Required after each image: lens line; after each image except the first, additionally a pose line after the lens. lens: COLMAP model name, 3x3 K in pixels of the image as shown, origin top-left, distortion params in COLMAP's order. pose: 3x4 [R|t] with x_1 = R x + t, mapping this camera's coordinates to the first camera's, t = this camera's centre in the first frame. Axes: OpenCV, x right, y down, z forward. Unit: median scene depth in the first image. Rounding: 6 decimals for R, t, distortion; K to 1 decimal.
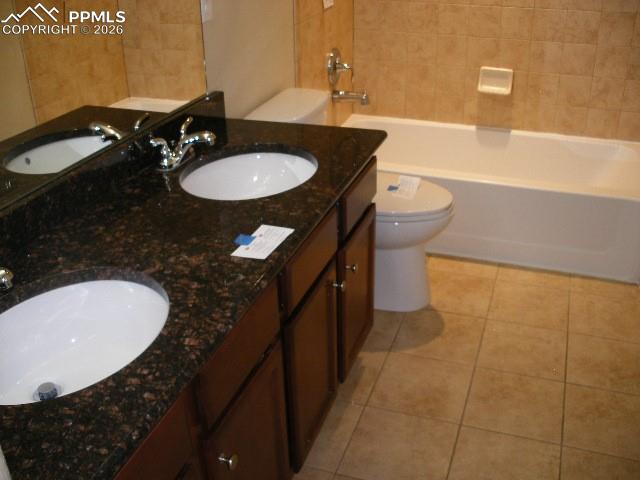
lens RADIAL K [[677.9, 0, 319.2], [0, 677.9, 240.2], [0, 0, 1]] dist [-0.142943, 0.000000]
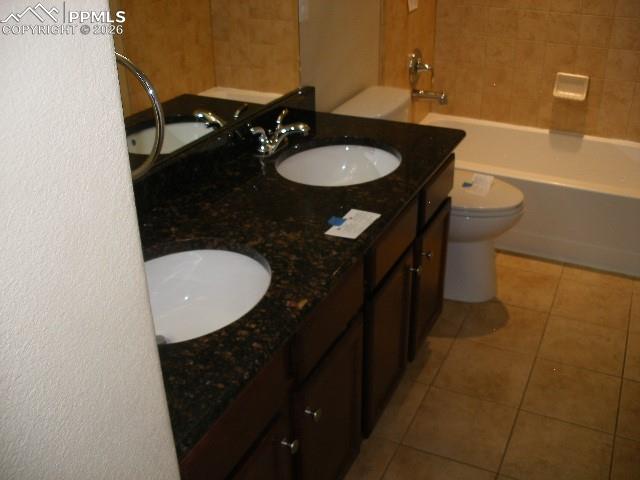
lens RADIAL K [[677.9, 0, 320.6], [0, 677.9, 240.4], [0, 0, 1]] dist [-0.142943, 0.000000]
pose [[0.994206, 0.056335, -0.091544, -0.021365], [-0.055663, 0.998401, 0.009882, 0.014496], [0.091954, -0.004729, 0.995752, -0.081466]]
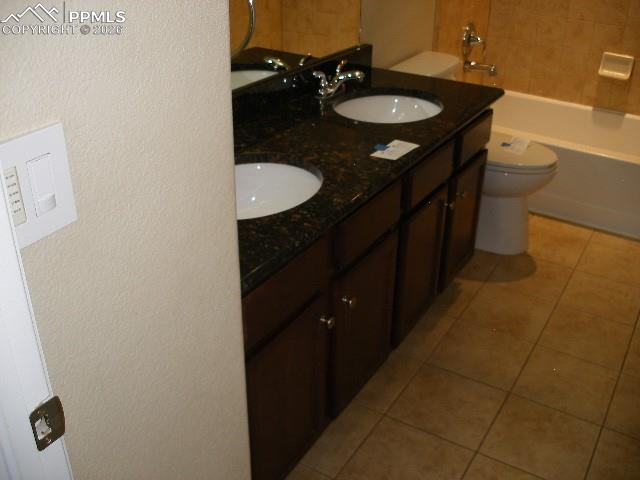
lens RADIAL K [[677.9, 0, 316.0], [0, 677.9, 238.4], [0, 0, 1]] dist [-0.142943, 0.000000]
pose [[0.976574, 0.130913, -0.170780, 0.009177], [-0.126580, 0.991301, 0.036066, 0.096834], [0.174016, -0.013604, 0.984649, -0.213251]]
